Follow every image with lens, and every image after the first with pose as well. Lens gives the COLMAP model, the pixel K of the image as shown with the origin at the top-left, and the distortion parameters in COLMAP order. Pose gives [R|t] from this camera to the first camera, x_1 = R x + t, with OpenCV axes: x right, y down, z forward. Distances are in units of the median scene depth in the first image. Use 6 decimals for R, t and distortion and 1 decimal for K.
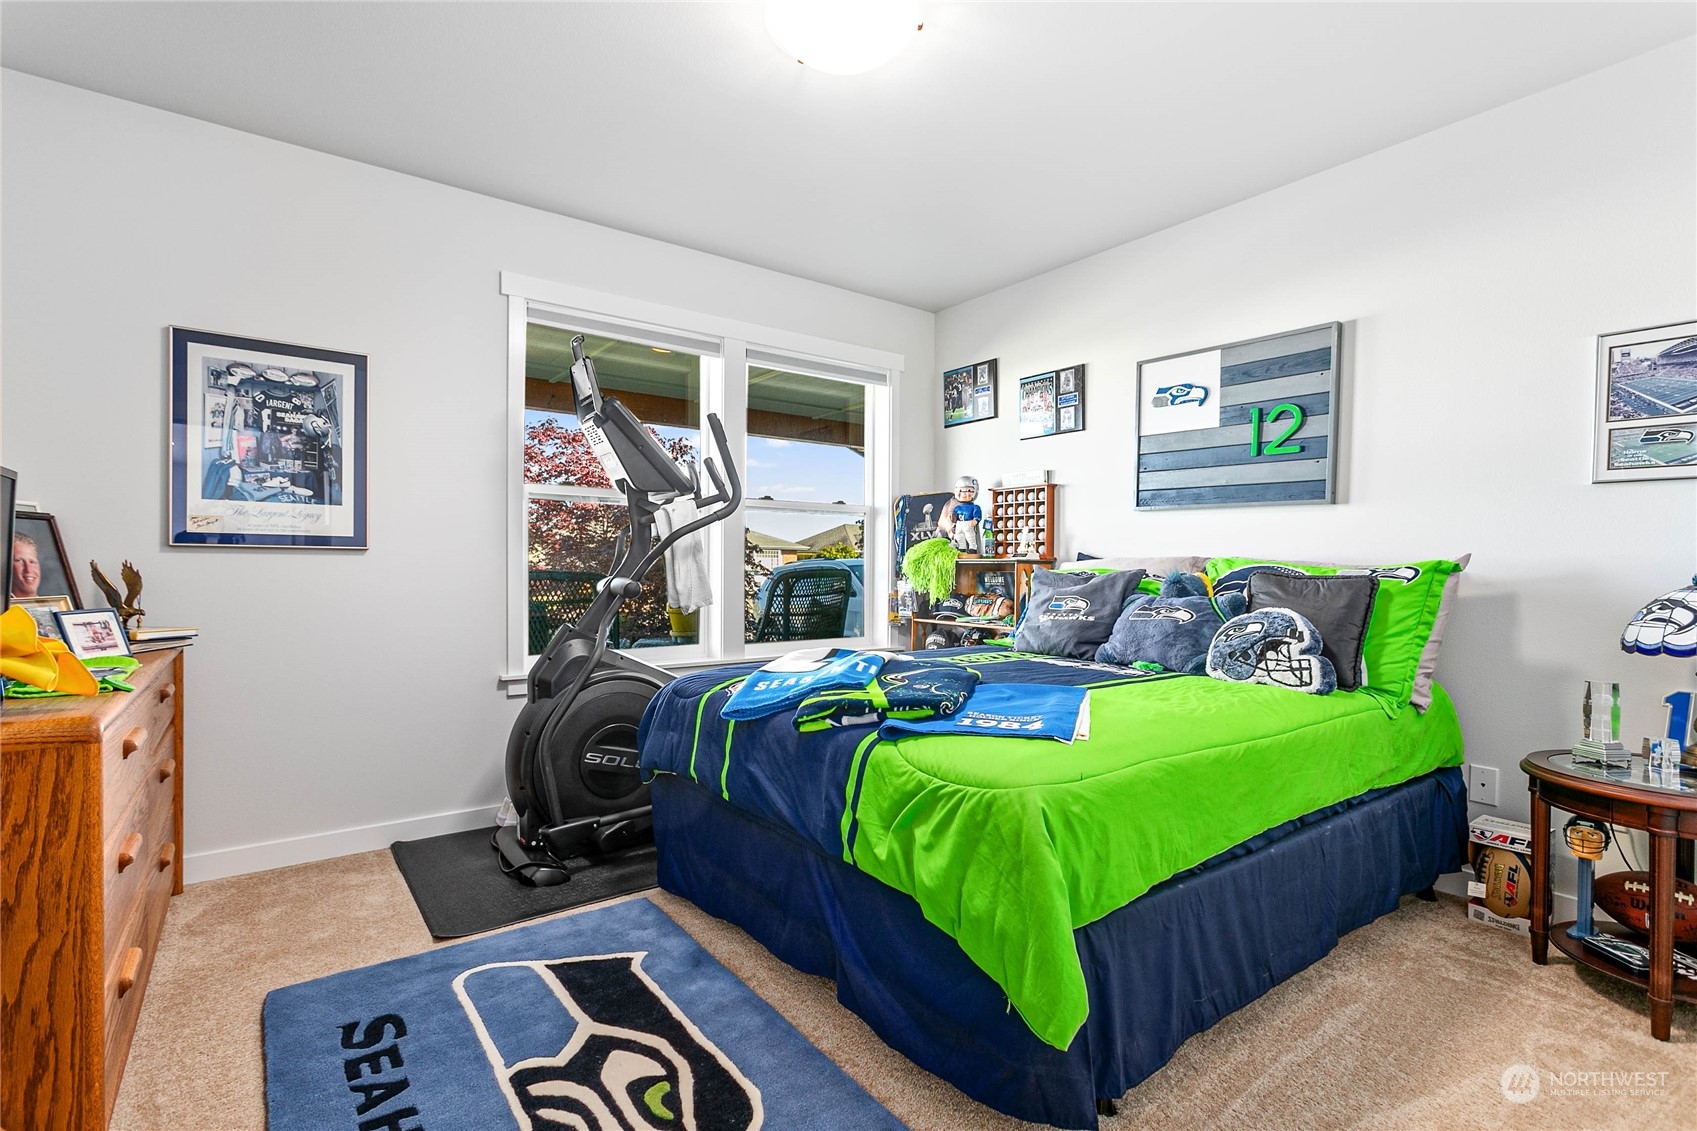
lens RADIAL K [[808.8, 0, 855.2], [0, 808.8, 560.1], [0, 0, 1]] dist [0.002512, 0.000533]
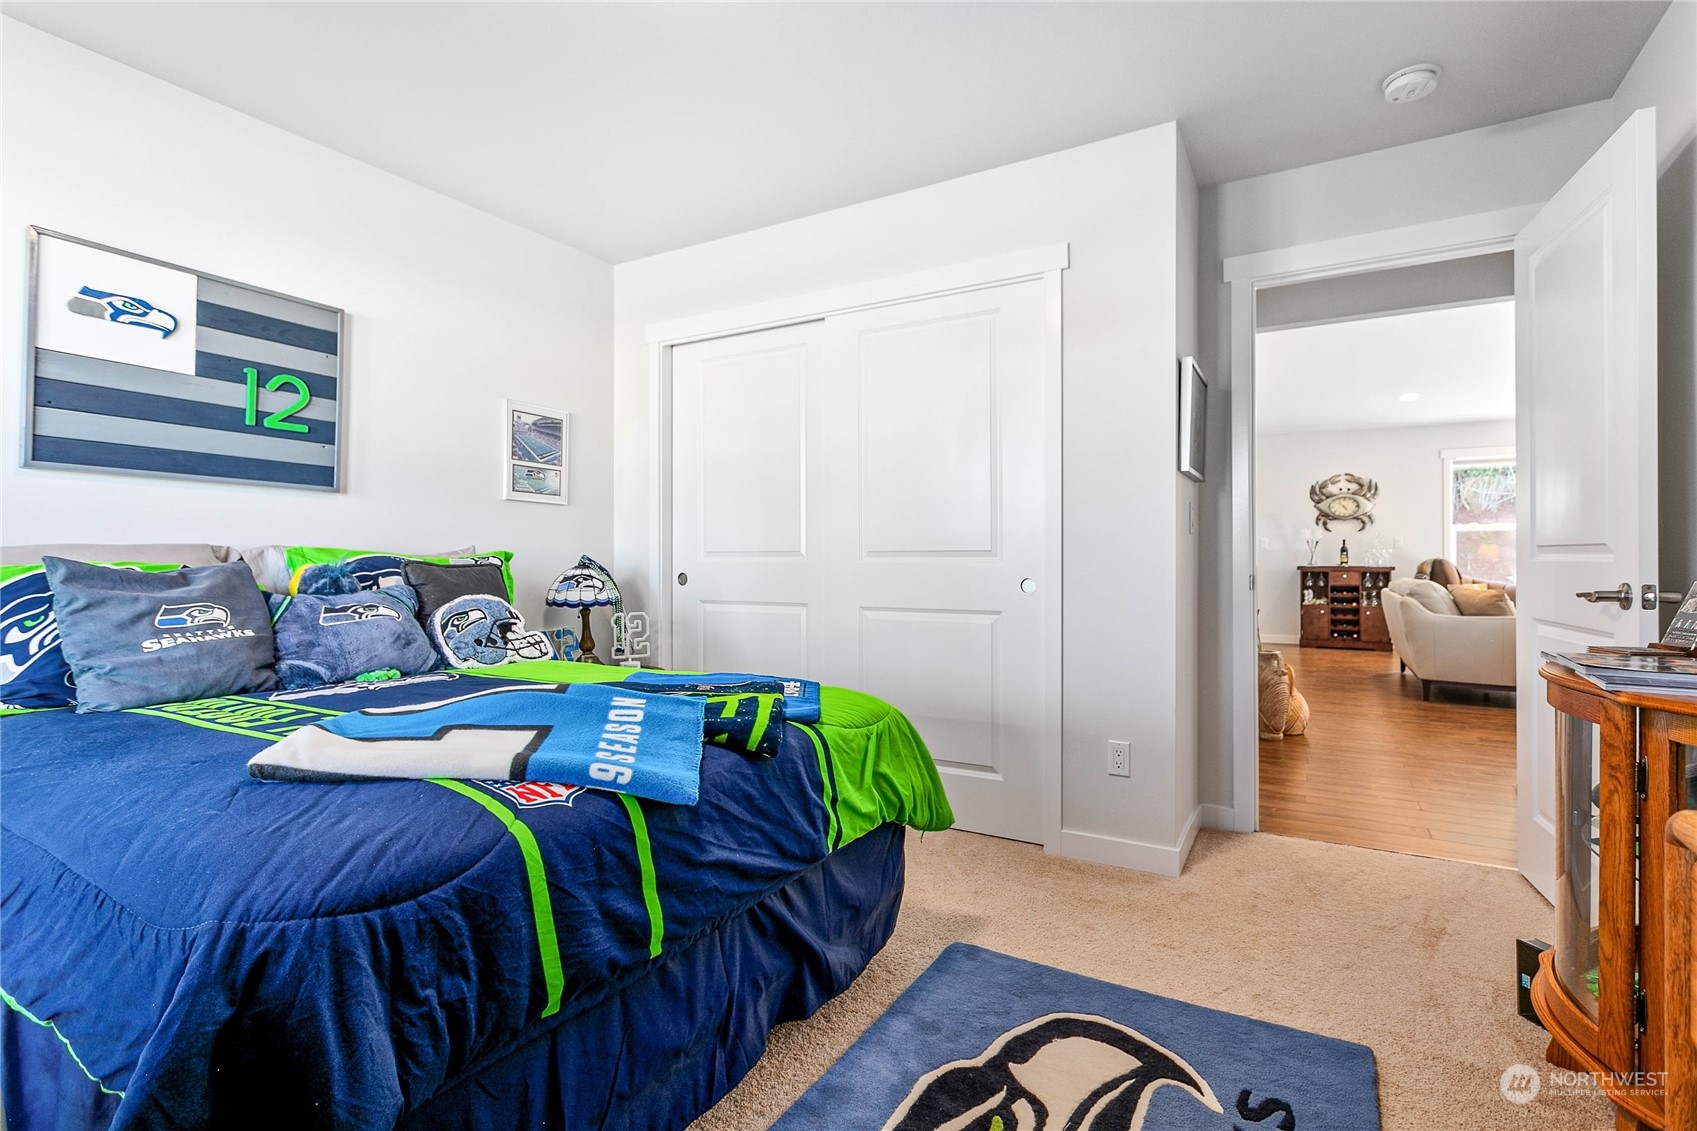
lens RADIAL K [[792.4, 0, 848.5], [0, 792.4, 565.5], [0, 0, 1]] dist [0.001185, 0.000000]
pose [[-0.400647, -0.026033, 0.915863, -0.551290], [-0.013672, 0.999655, 0.022434, -0.010175], [-0.916131, -0.003534, -0.400865, 0.810861]]
